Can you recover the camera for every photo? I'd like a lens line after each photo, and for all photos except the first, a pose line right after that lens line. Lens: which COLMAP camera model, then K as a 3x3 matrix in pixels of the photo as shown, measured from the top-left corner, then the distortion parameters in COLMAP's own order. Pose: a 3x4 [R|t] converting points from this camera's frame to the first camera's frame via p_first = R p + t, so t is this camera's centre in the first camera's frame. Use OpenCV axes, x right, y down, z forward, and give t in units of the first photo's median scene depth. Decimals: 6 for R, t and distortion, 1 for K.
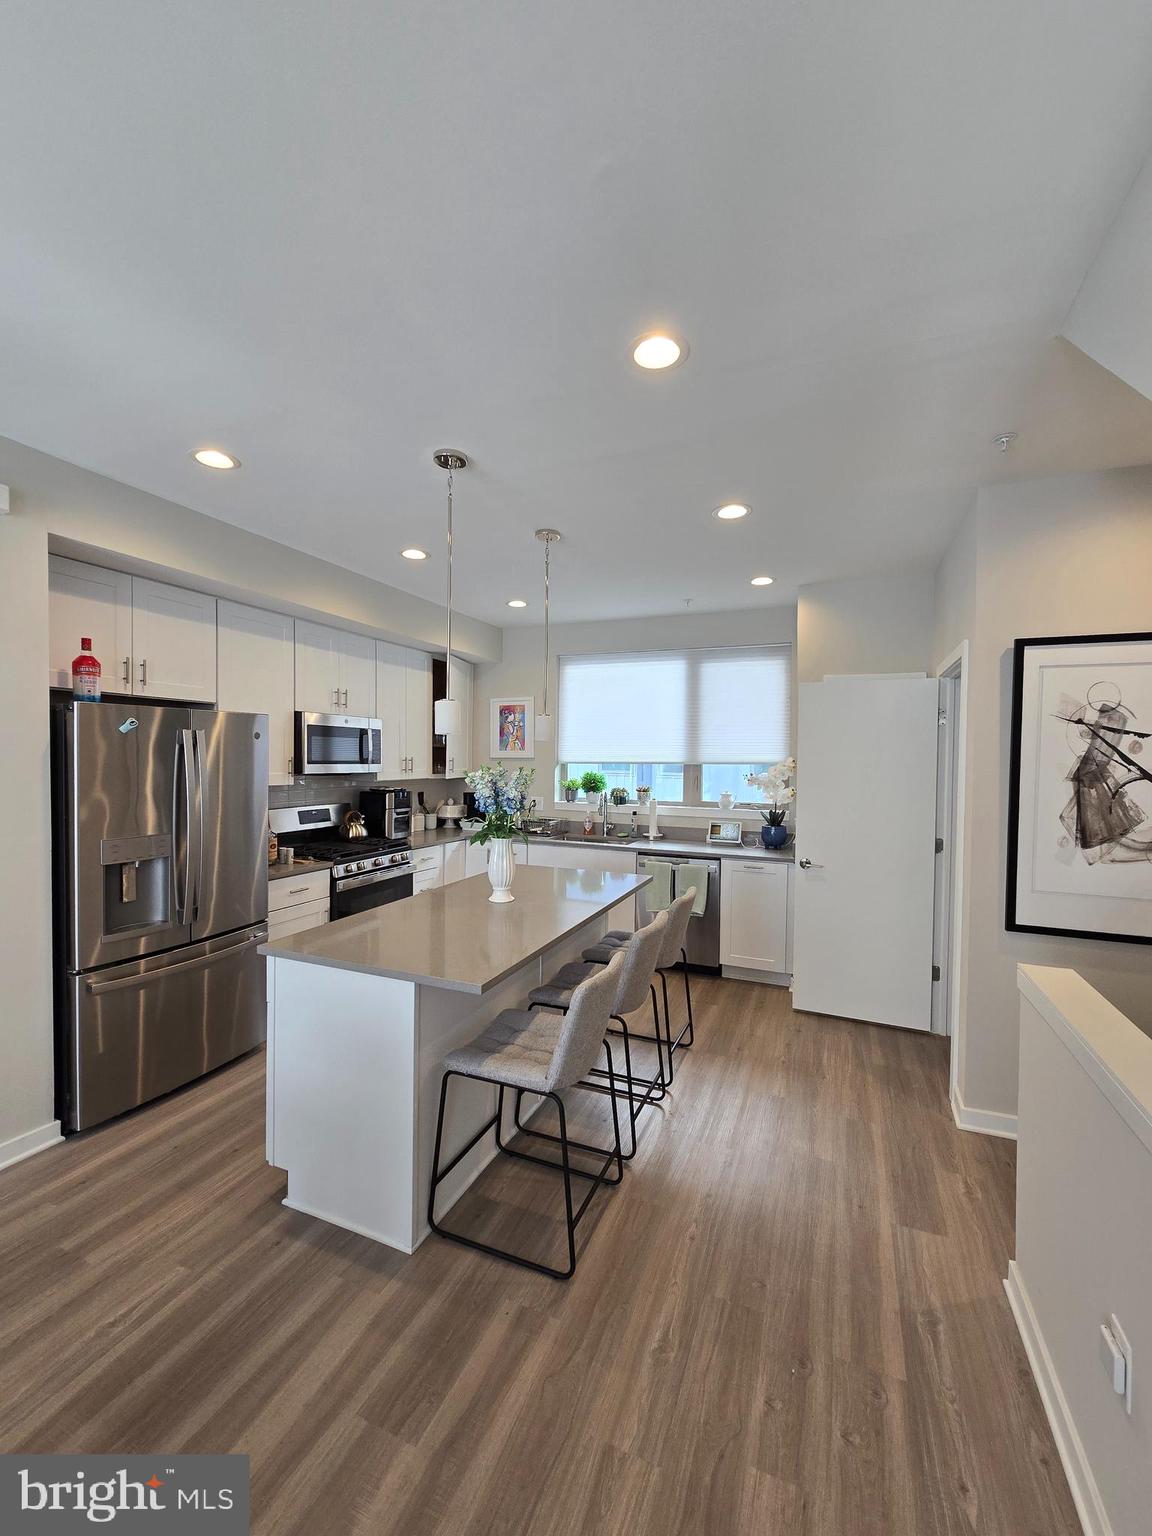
lens RADIAL K [[626.7, 0, 582.4], [0, 626.7, 767.5], [0, 0, 1]] dist [-0.001901, 0.001122]
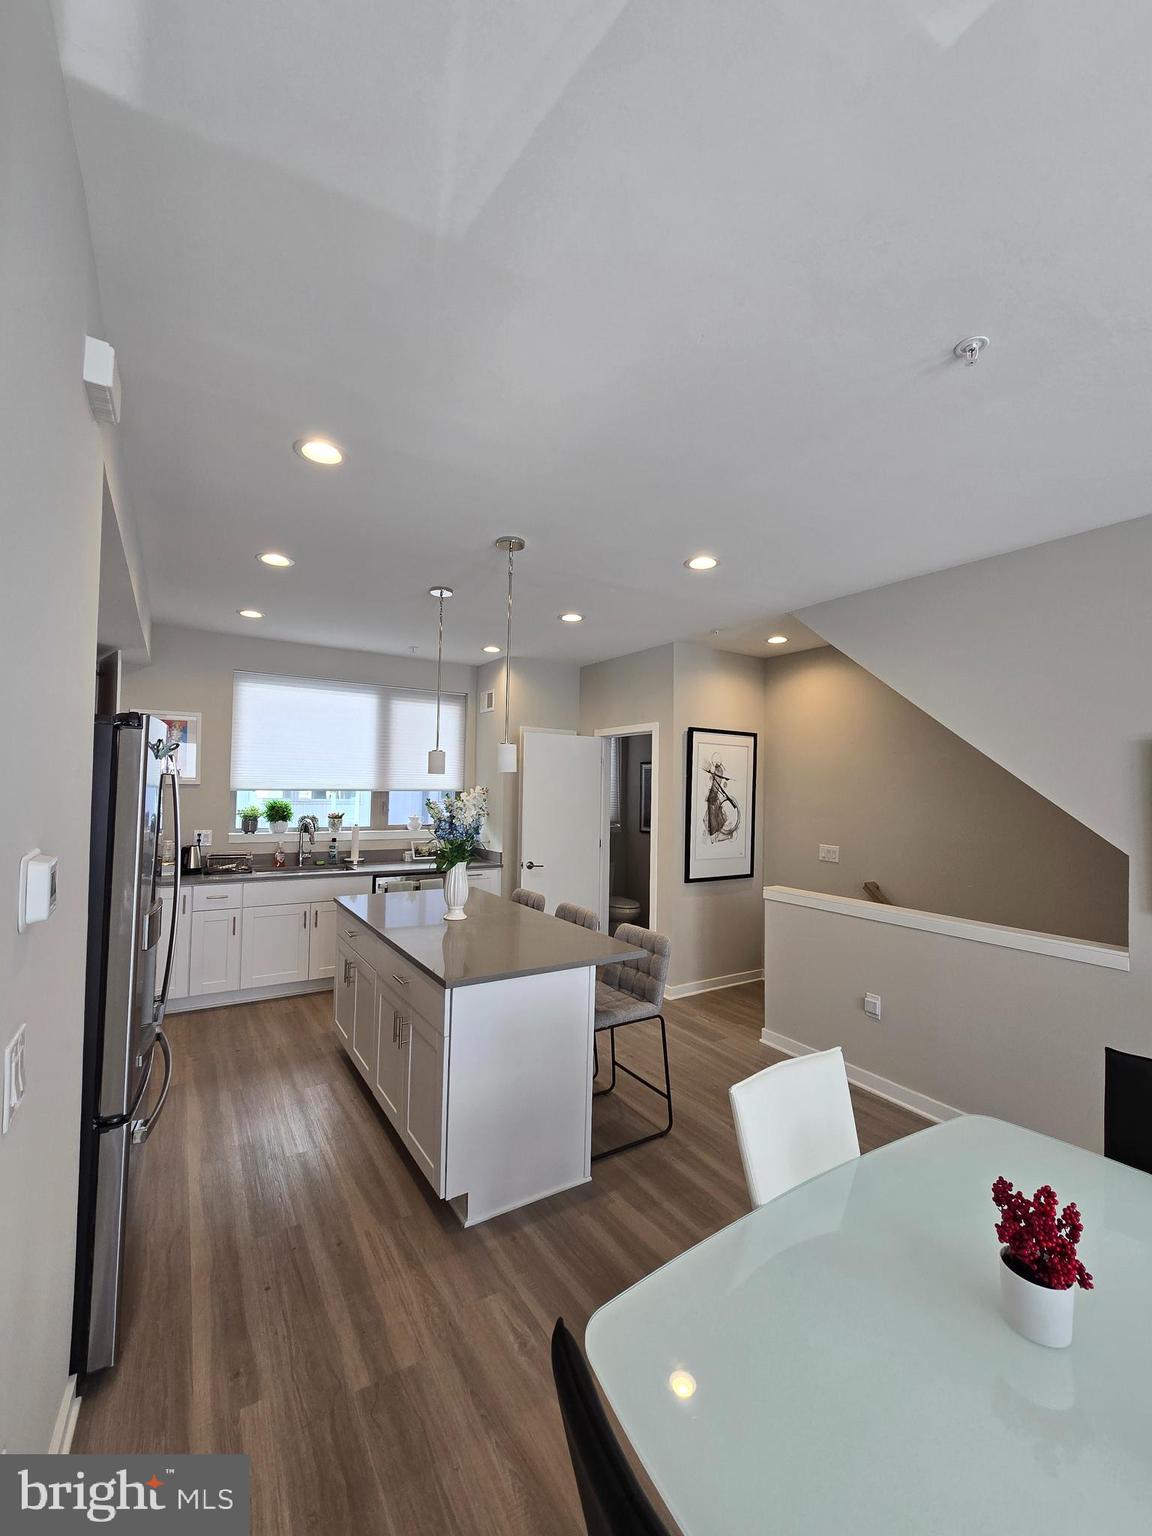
lens RADIAL K [[626.7, 0, 575.8], [0, 626.7, 767.4], [0, 0, 1]] dist [-0.001901, 0.001122]
pose [[0.563240, 0.027512, 0.825835, -0.609478], [0.000424, 0.999436, -0.033584, -0.011202], [-0.826293, 0.019266, 0.562911, 0.127235]]
